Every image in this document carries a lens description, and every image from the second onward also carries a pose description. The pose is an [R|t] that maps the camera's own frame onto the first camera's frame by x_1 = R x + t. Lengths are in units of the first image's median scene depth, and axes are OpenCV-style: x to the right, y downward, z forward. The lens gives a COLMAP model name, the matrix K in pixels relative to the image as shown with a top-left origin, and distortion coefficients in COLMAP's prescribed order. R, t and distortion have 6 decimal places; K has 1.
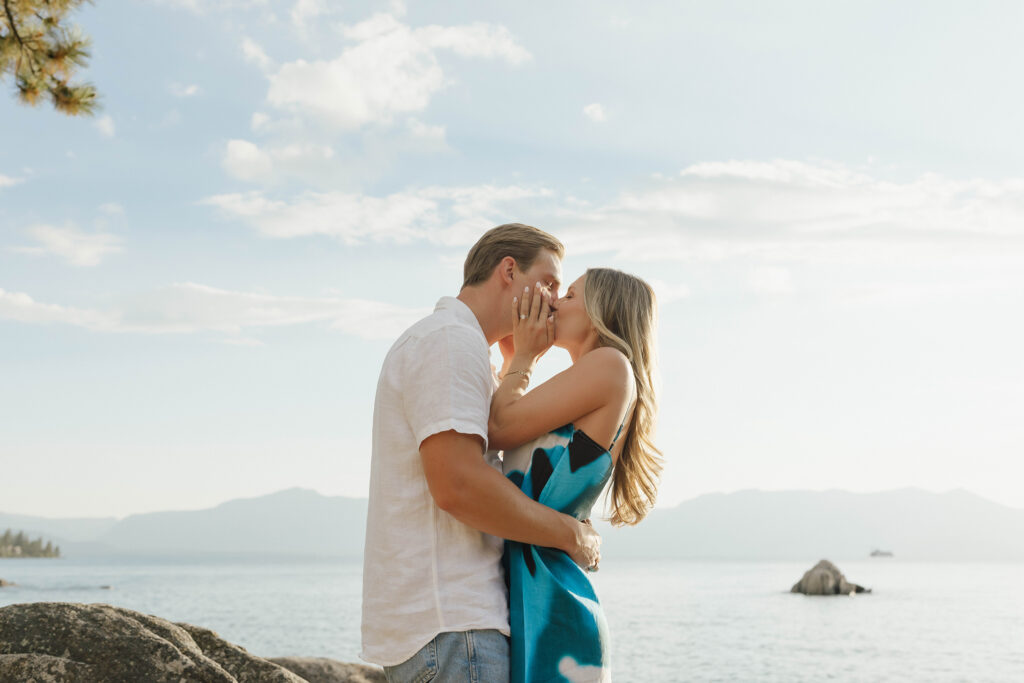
lens RADIAL K [[1079.3, 0, 512.0], [0, 1079.3, 341.5], [0, 0, 1]] dist [0.011242, -0.003695]
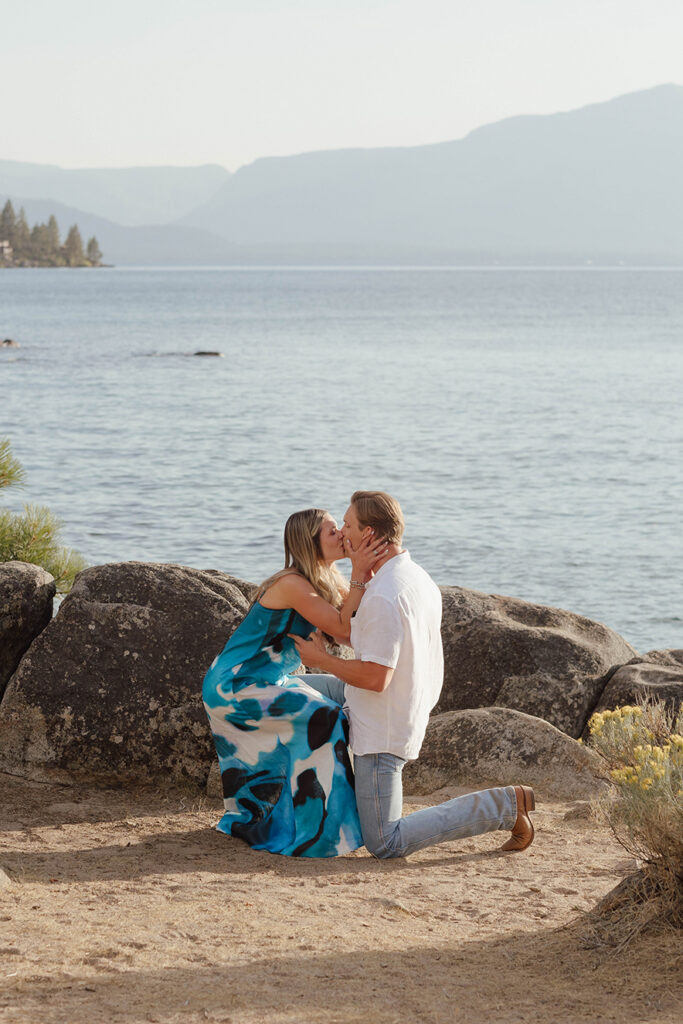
lens RADIAL K [[2886.1, 0, 341.5], [0, 2886.1, 512.0], [0, 0, 1]] dist [0.020094, -0.627256]
pose [[0.953410, 0.027010, -0.300465, 0.833376], [0.057593, 0.961369, 0.269170, -0.725056], [0.296128, -0.273934, 0.915023, -2.039897]]
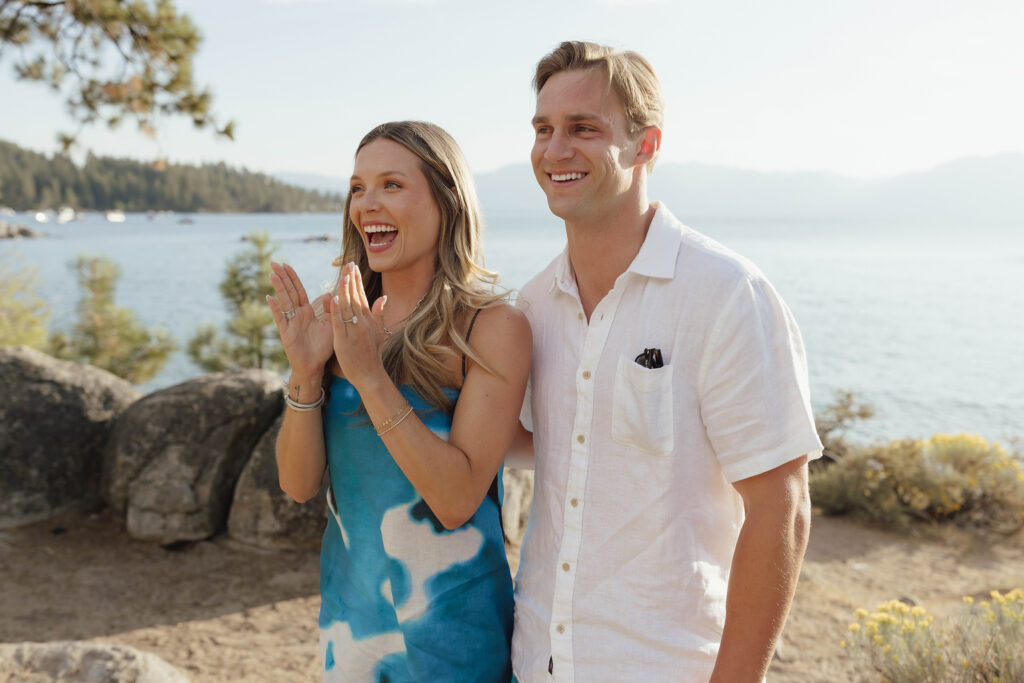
lens RADIAL K [[982.6, 0, 512.0], [0, 982.6, 341.5], [0, 0, 1]] dist [0.008159, 0.005846]
pose [[0.969571, 0.035090, -0.242284, 0.187145], [0.044268, 0.948230, 0.314483, -0.269009], [0.240776, -0.315639, 0.917823, -0.304916]]
